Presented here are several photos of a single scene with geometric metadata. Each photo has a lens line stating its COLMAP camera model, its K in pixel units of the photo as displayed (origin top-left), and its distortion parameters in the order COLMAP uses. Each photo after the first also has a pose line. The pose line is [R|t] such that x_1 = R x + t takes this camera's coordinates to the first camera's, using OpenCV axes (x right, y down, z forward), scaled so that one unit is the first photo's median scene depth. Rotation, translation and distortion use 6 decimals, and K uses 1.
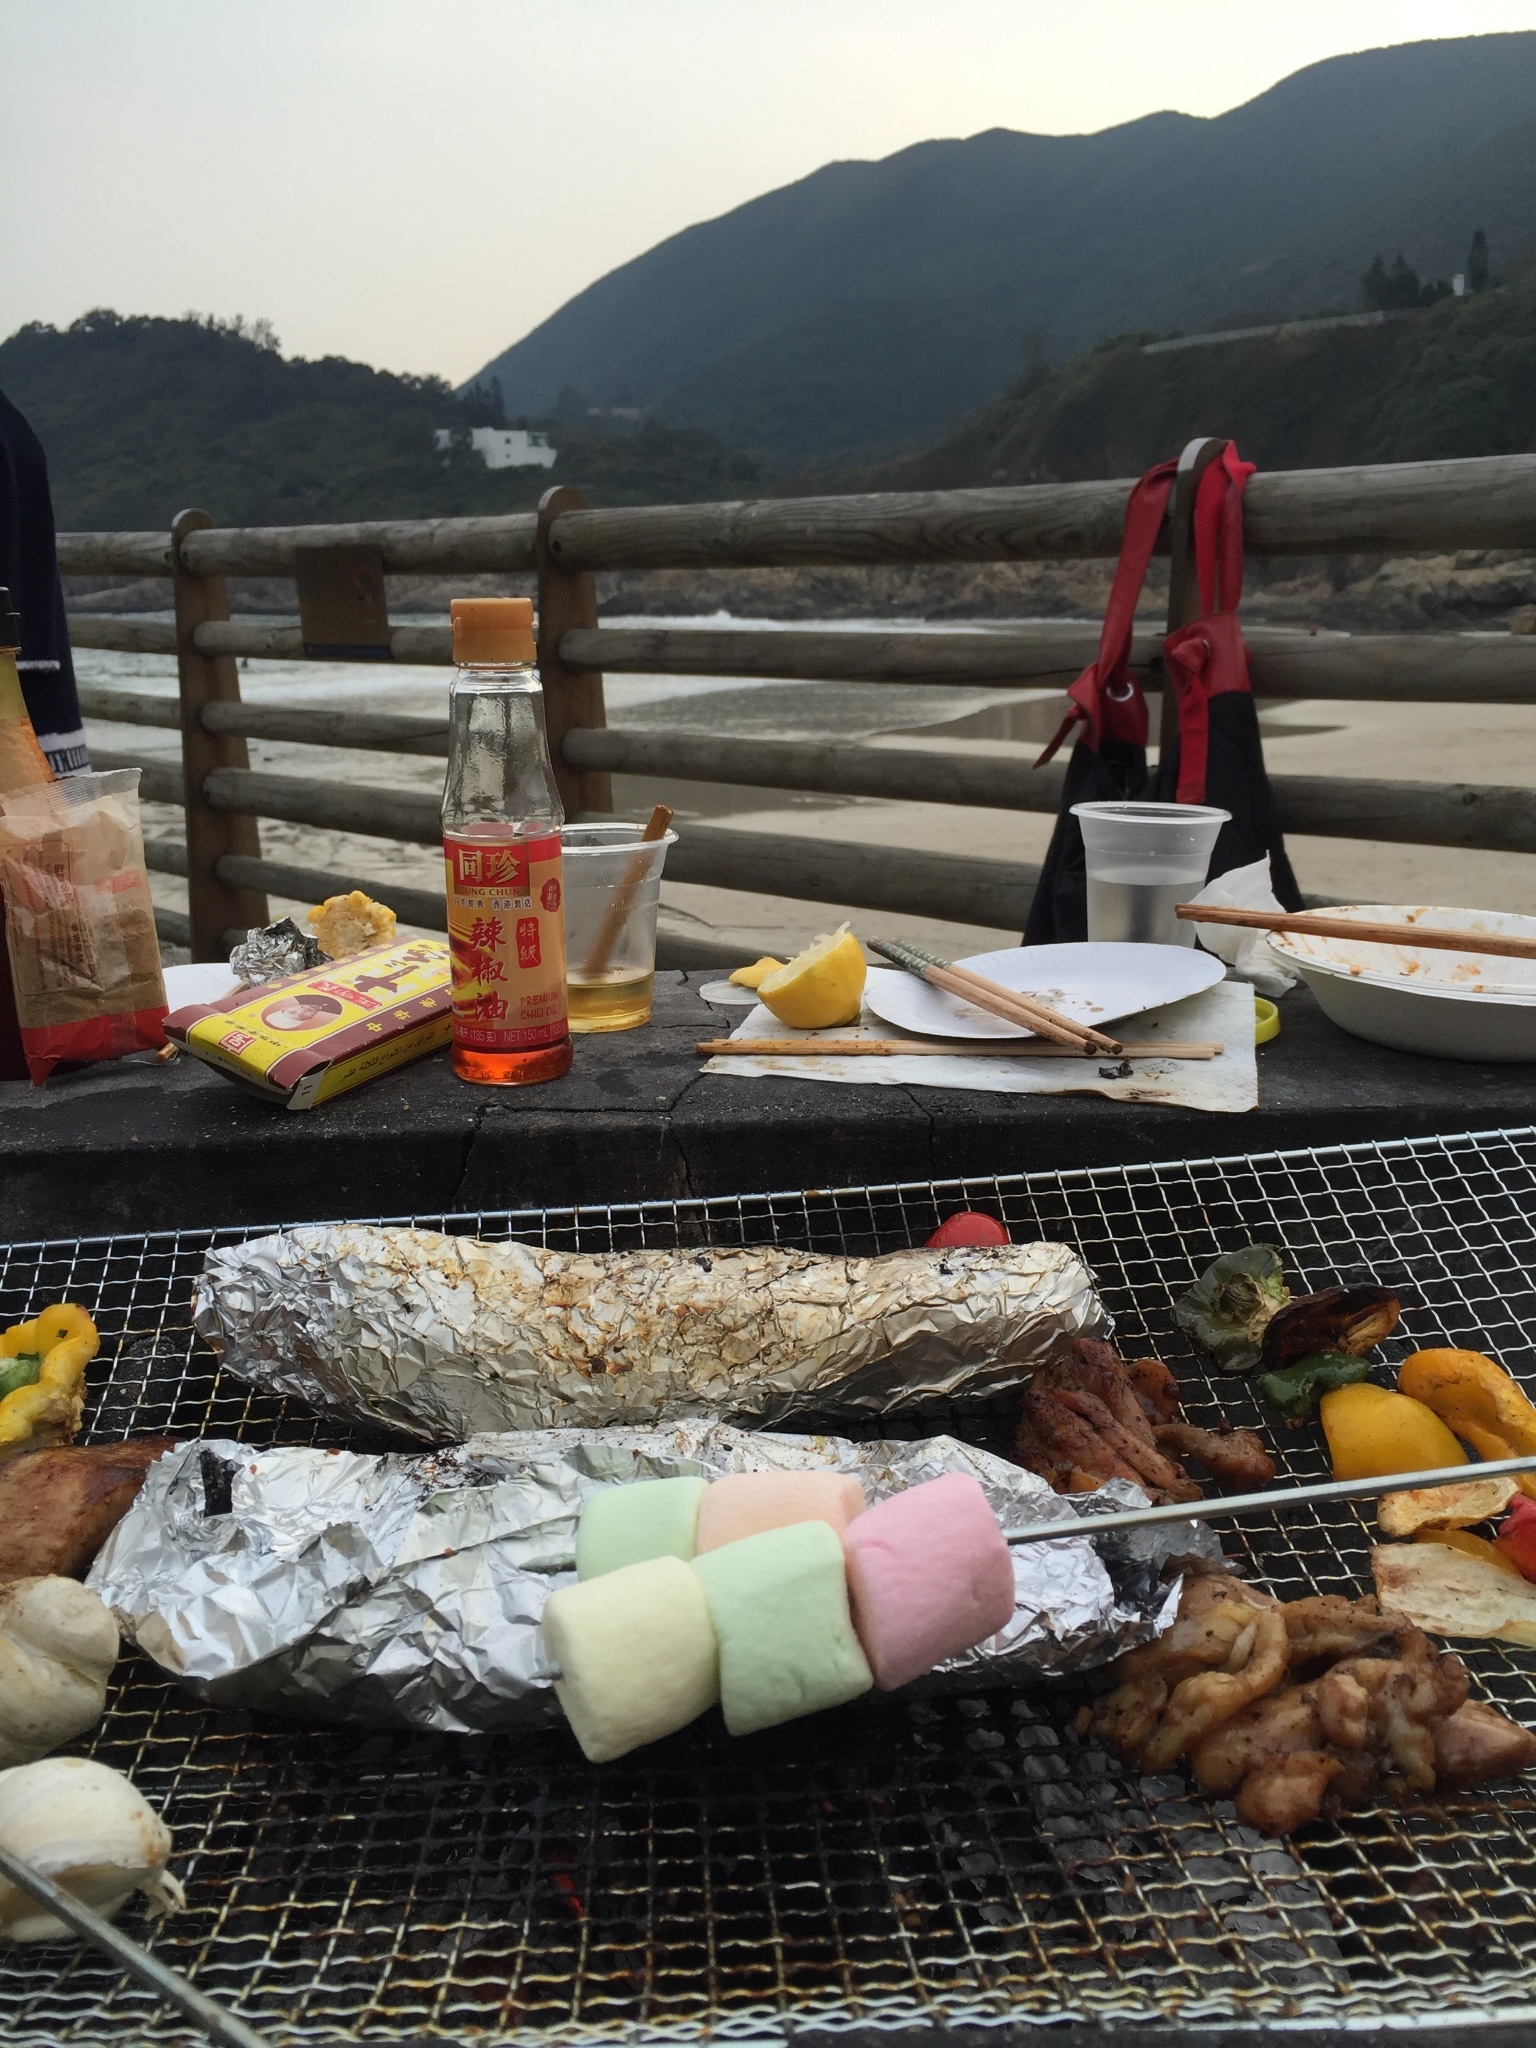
lens RADIAL K [[1700.2, 0, 767.5], [0, 1700.2, 1034.3], [0, 0, 1]] dist [0.067612, -0.094684]
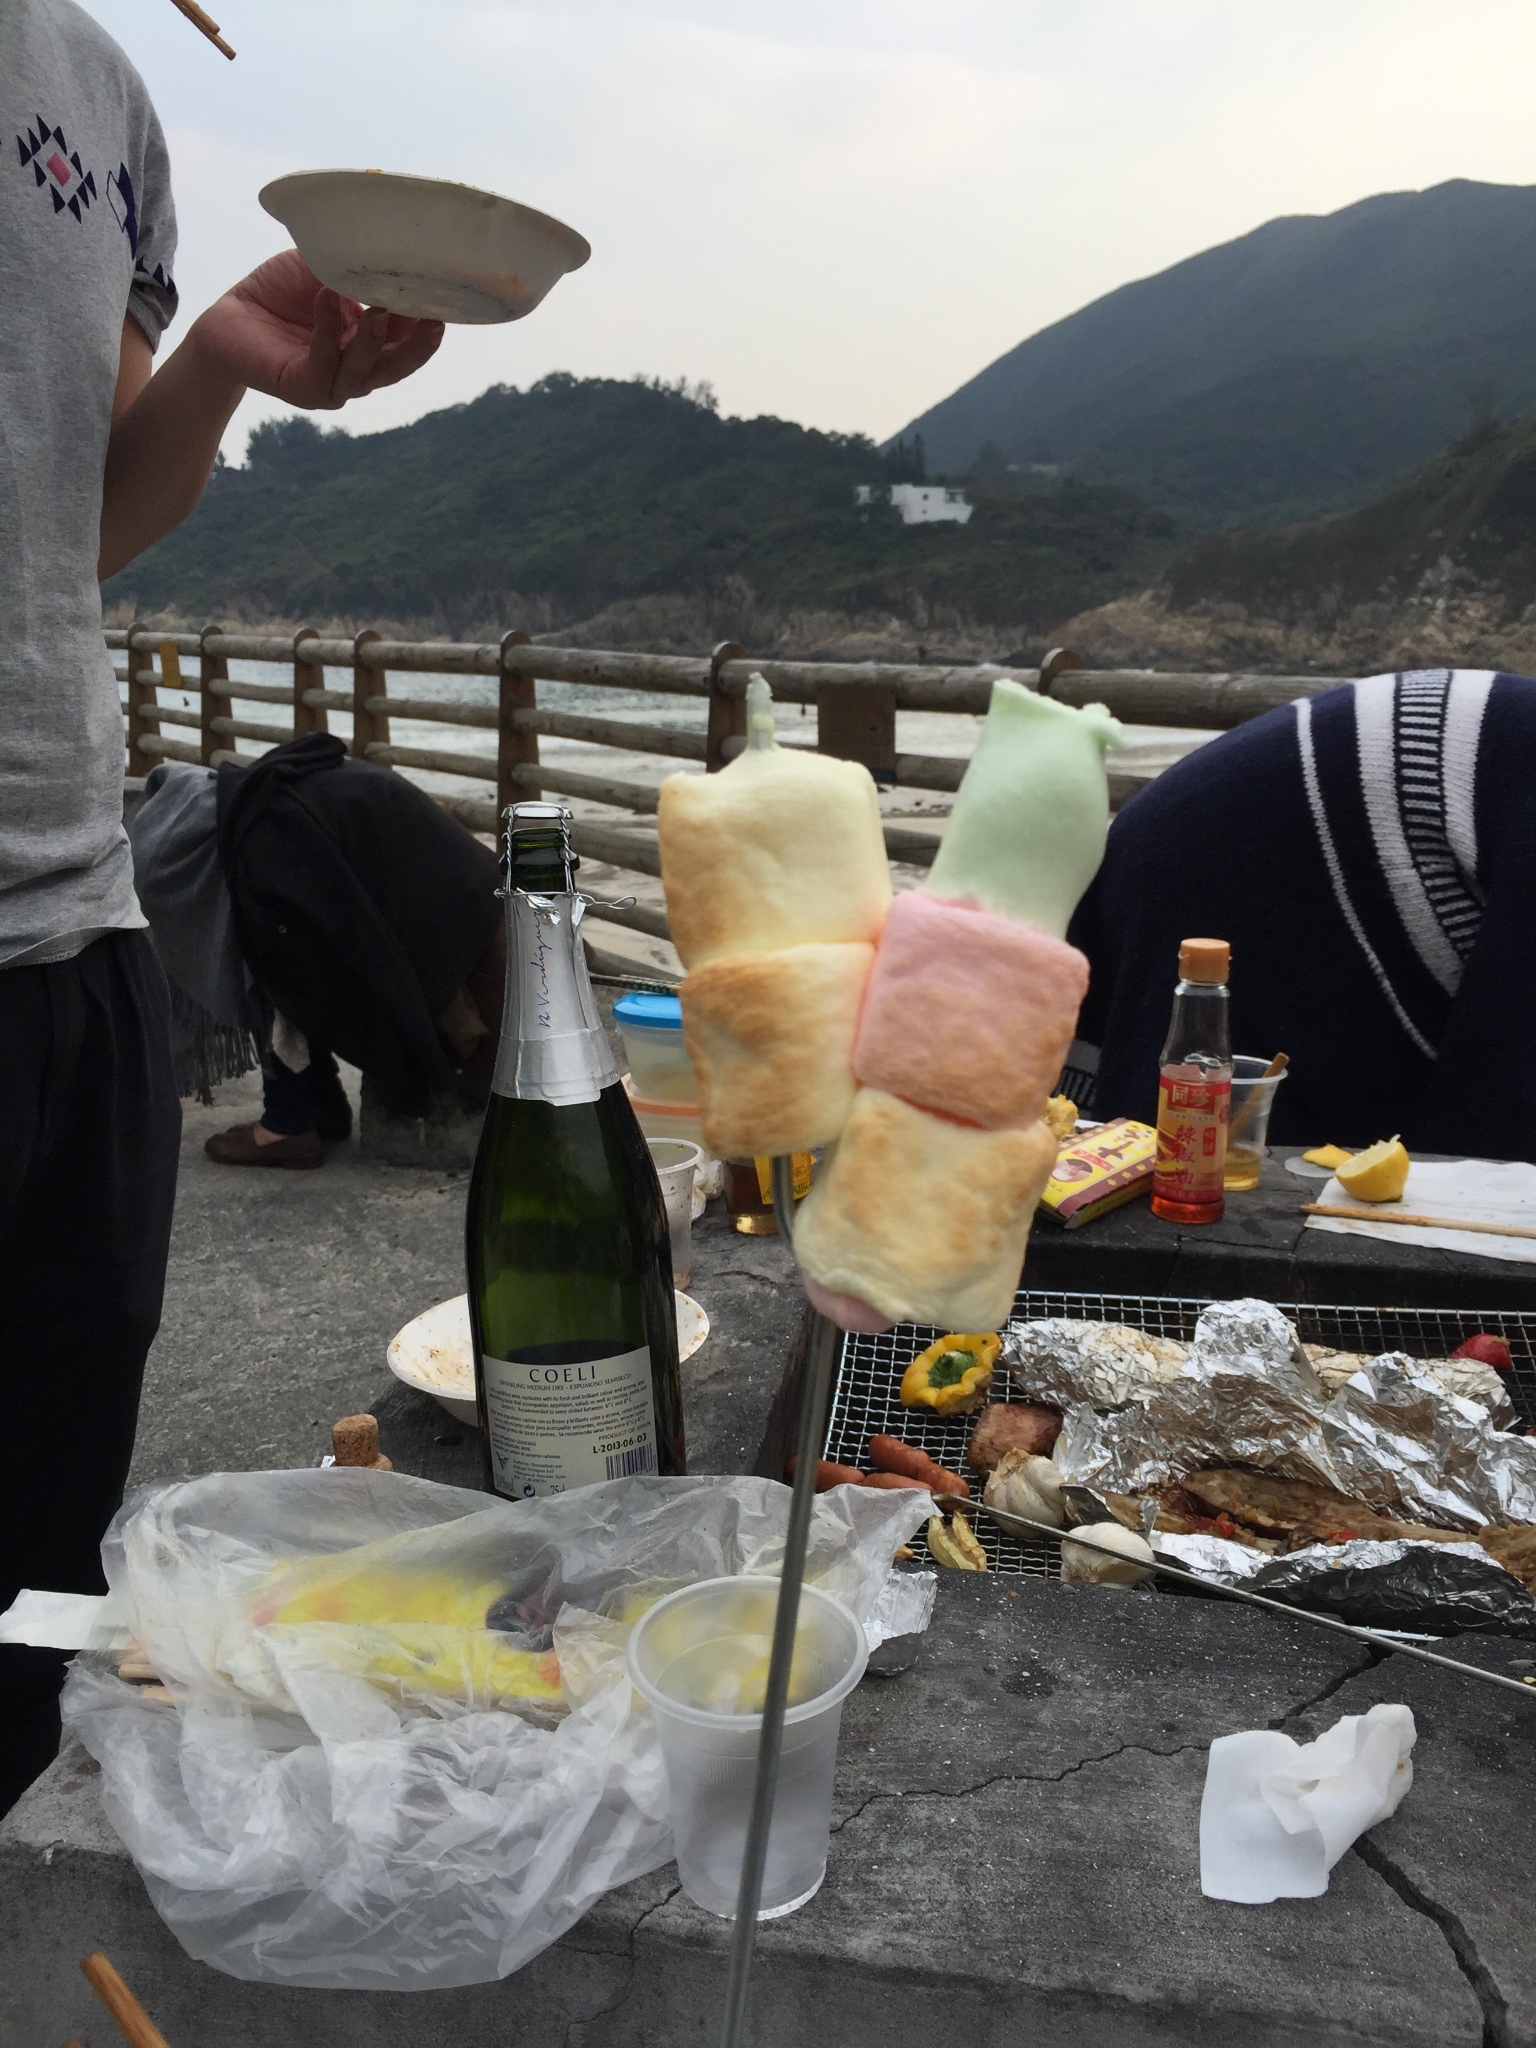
lens RADIAL K [[1700.2, 0, 780.4], [0, 1700.2, 1036.5], [0, 0, 1]] dist [0.067612, -0.094684]
pose [[0.975276, 0.075088, -0.207843, -0.205486], [-0.080747, 0.996556, -0.018862, -0.088745], [0.205711, 0.035178, 0.977980, -0.733287]]
